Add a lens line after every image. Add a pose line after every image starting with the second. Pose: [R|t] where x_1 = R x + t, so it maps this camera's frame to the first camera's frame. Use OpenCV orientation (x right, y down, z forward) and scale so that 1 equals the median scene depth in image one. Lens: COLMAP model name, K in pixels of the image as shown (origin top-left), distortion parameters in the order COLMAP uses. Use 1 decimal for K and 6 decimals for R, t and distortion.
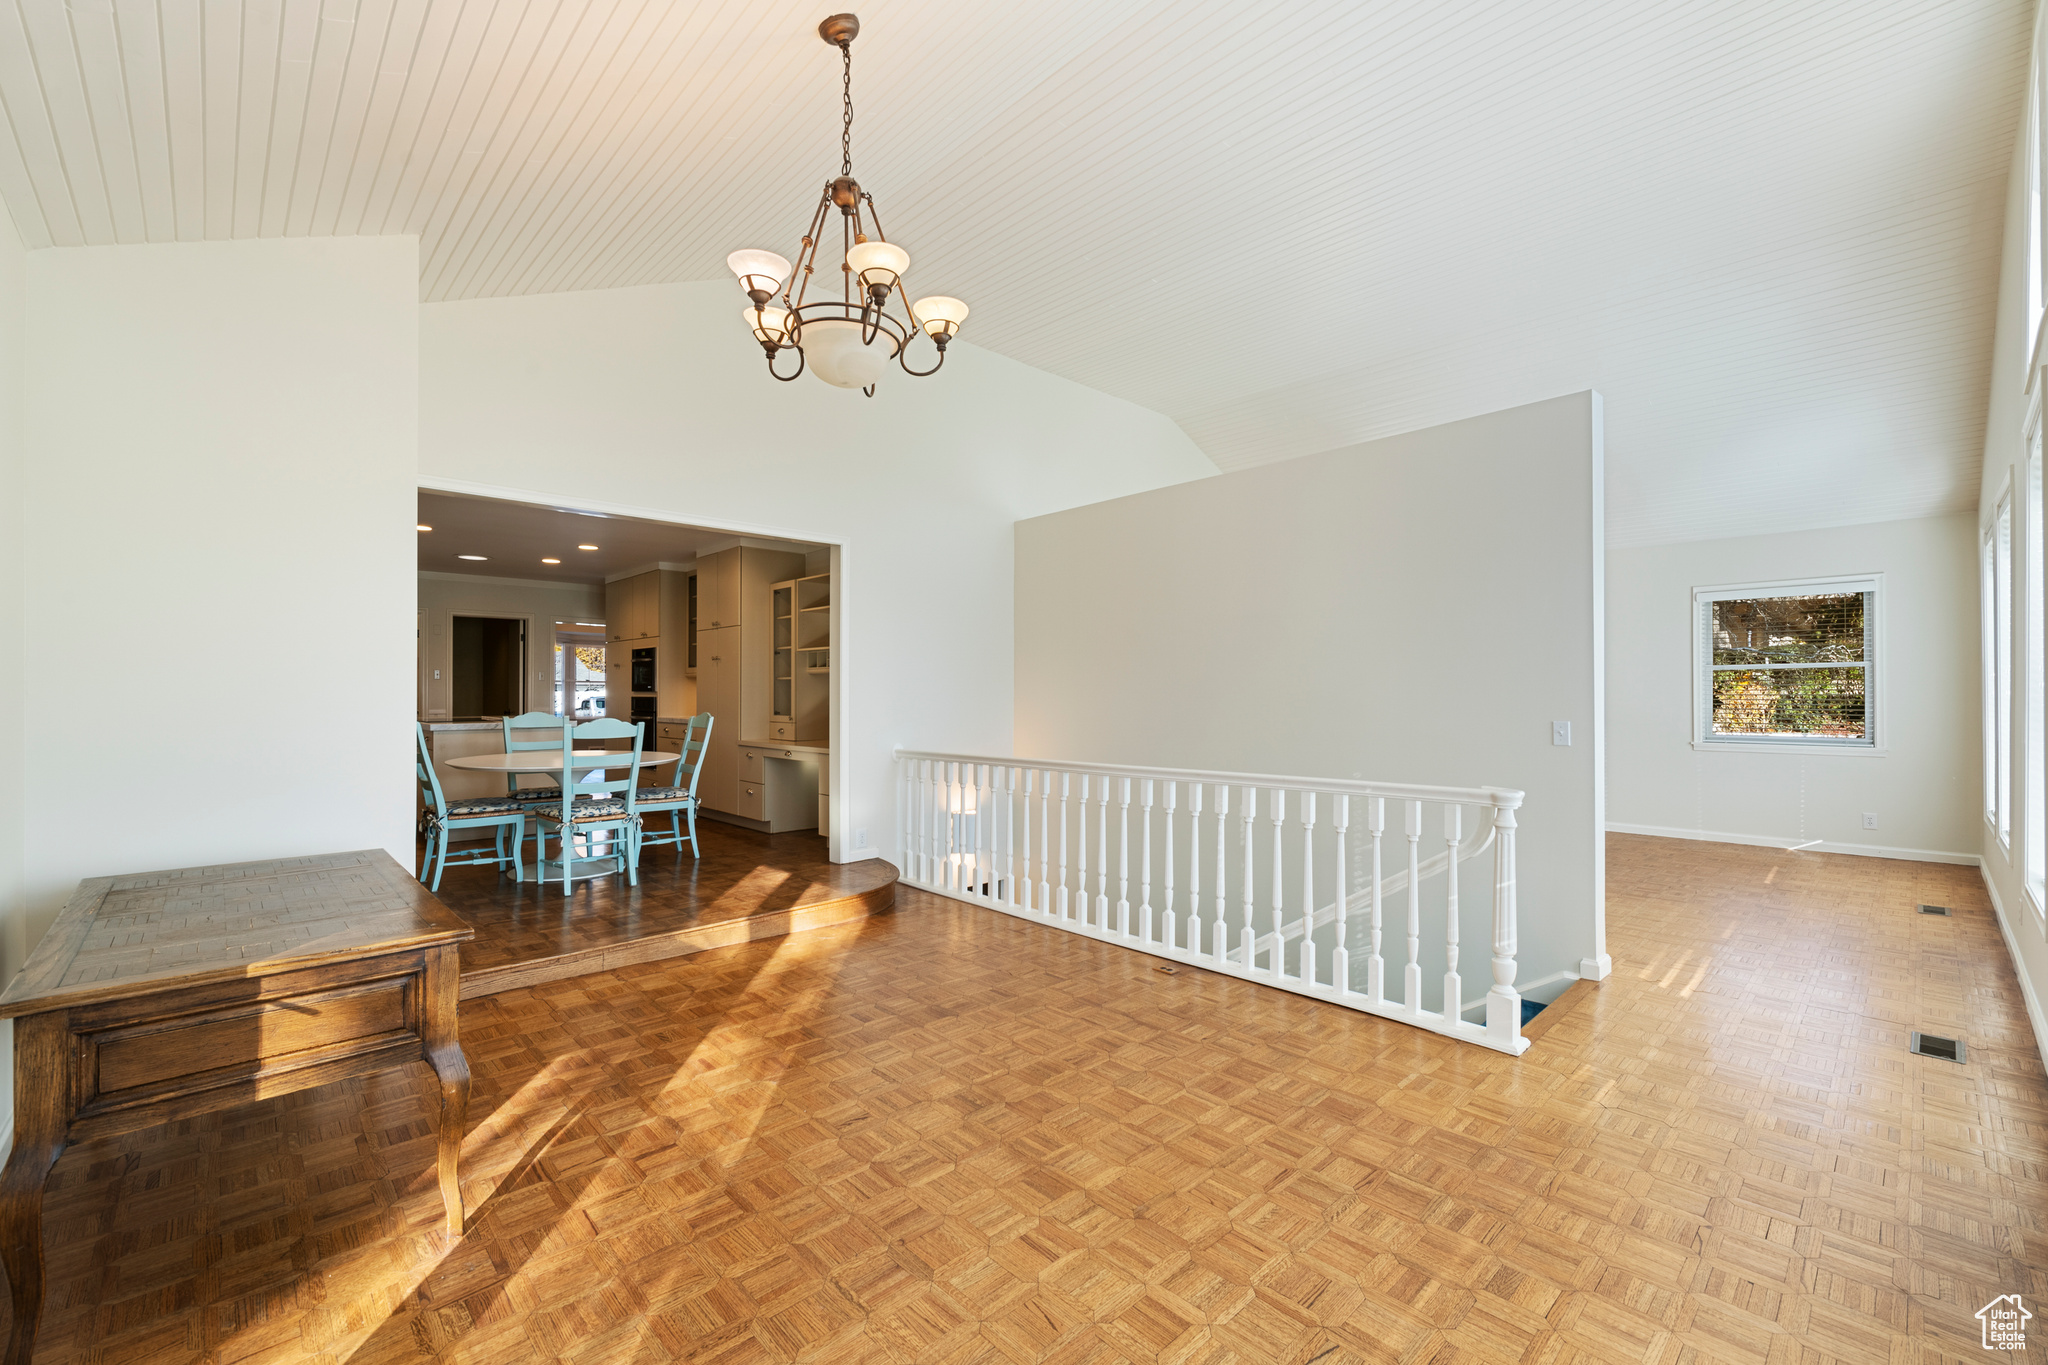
lens RADIAL K [[860.9, 0, 1024.0], [0, 860.9, 682.5], [0, 0, 1]] dist [0.016630, 0.000025]
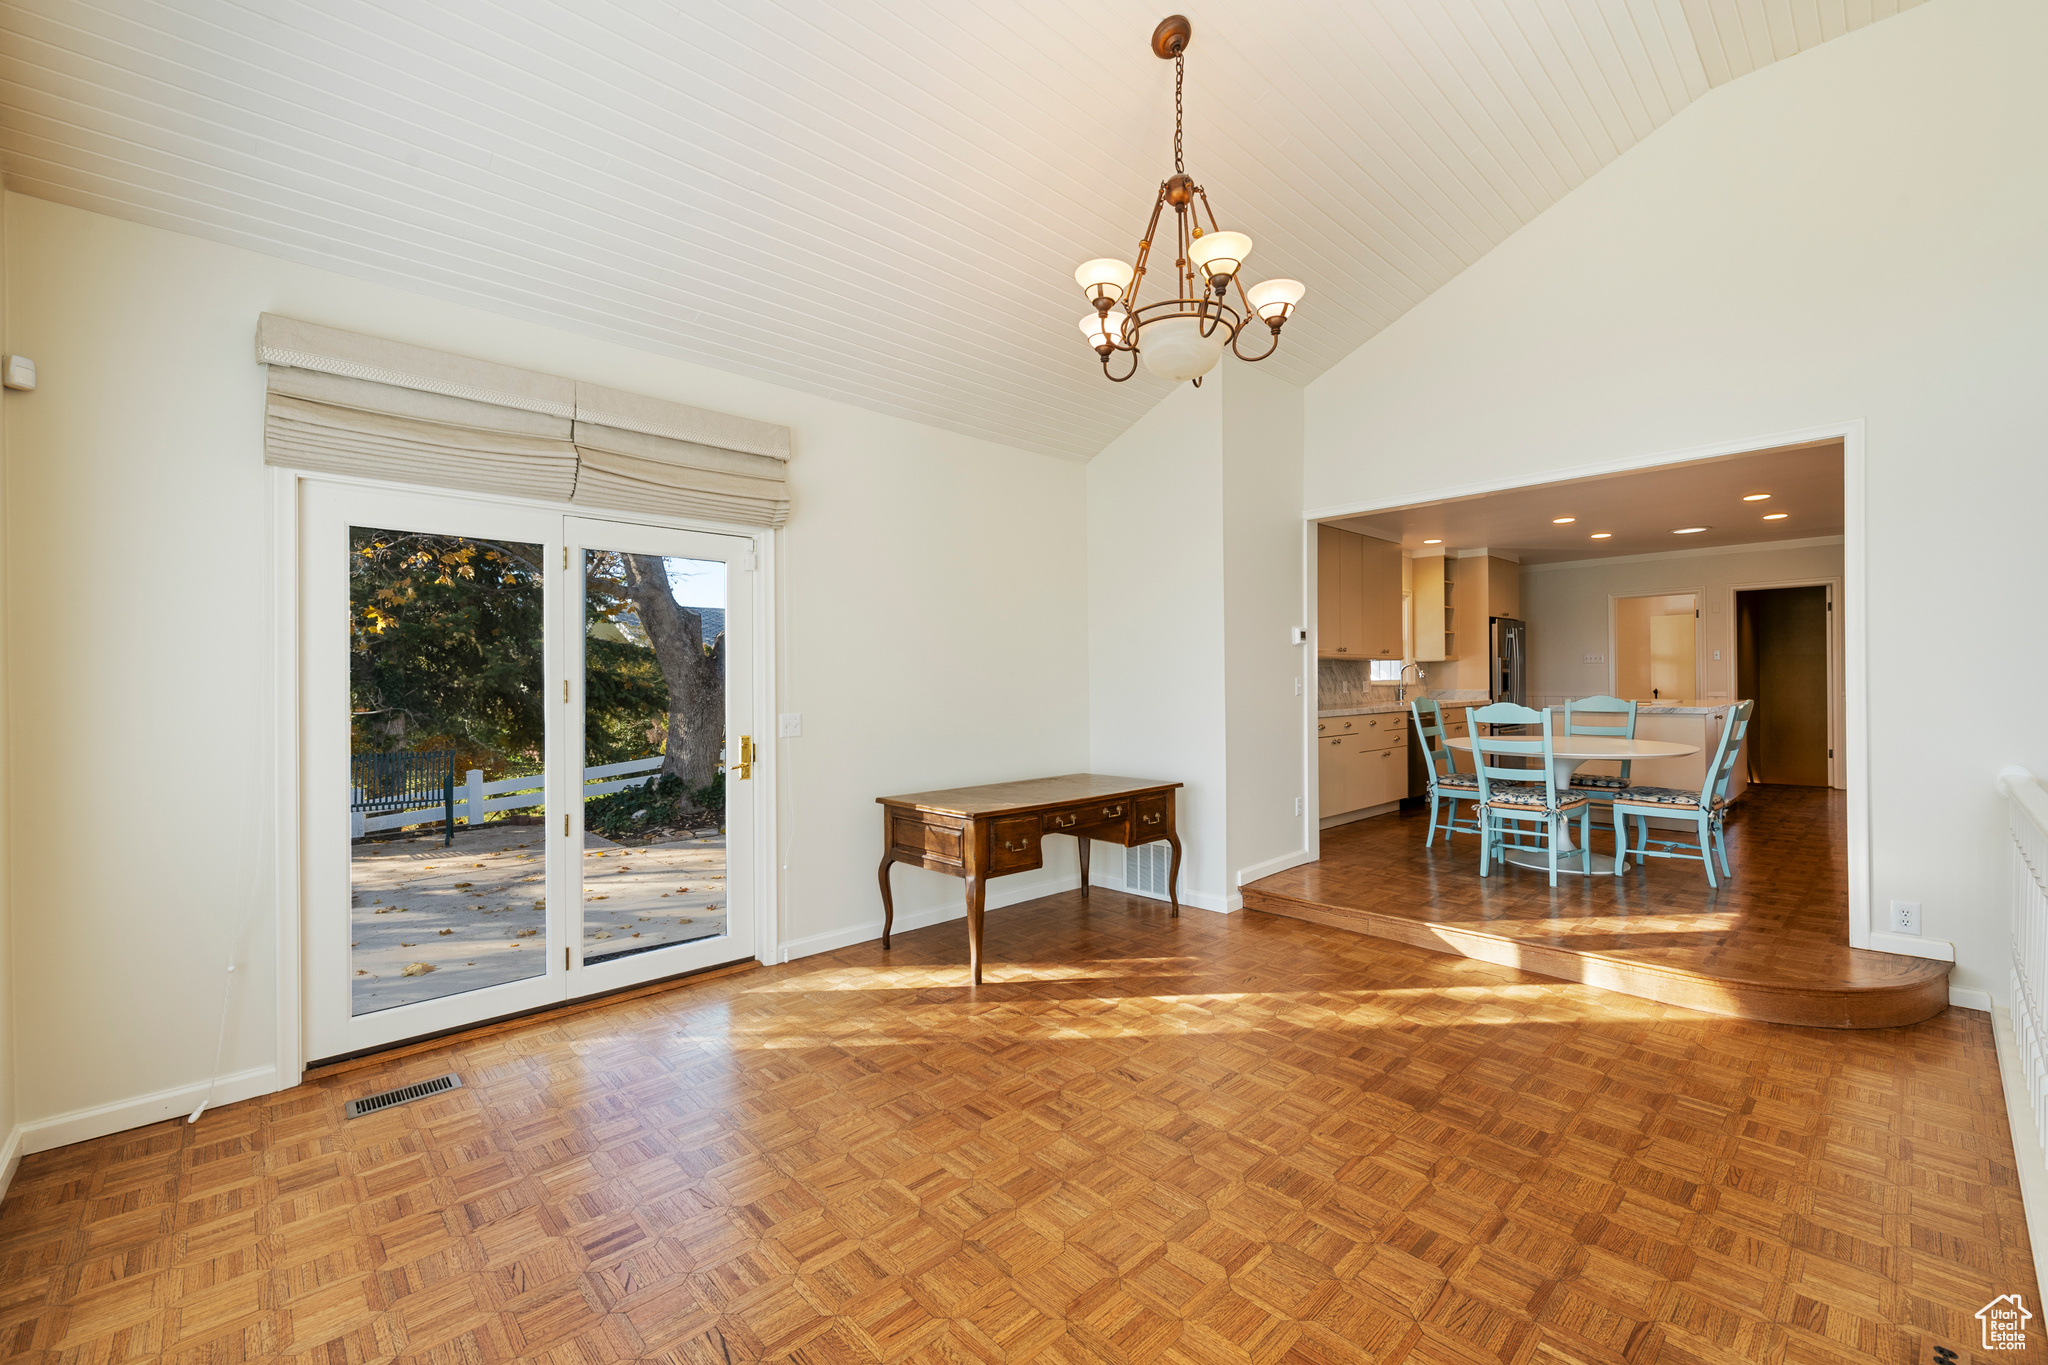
lens RADIAL K [[834.9, 0, 1028.8], [0, 834.9, 679.9], [0, 0, 1]] dist [-0.009655, -0.000202]
pose [[-0.005539, -0.005176, -0.999971, 0.615063], [0.019817, 0.999790, -0.005285, 0.014611], [0.999788, -0.019845, -0.005435, 0.655712]]
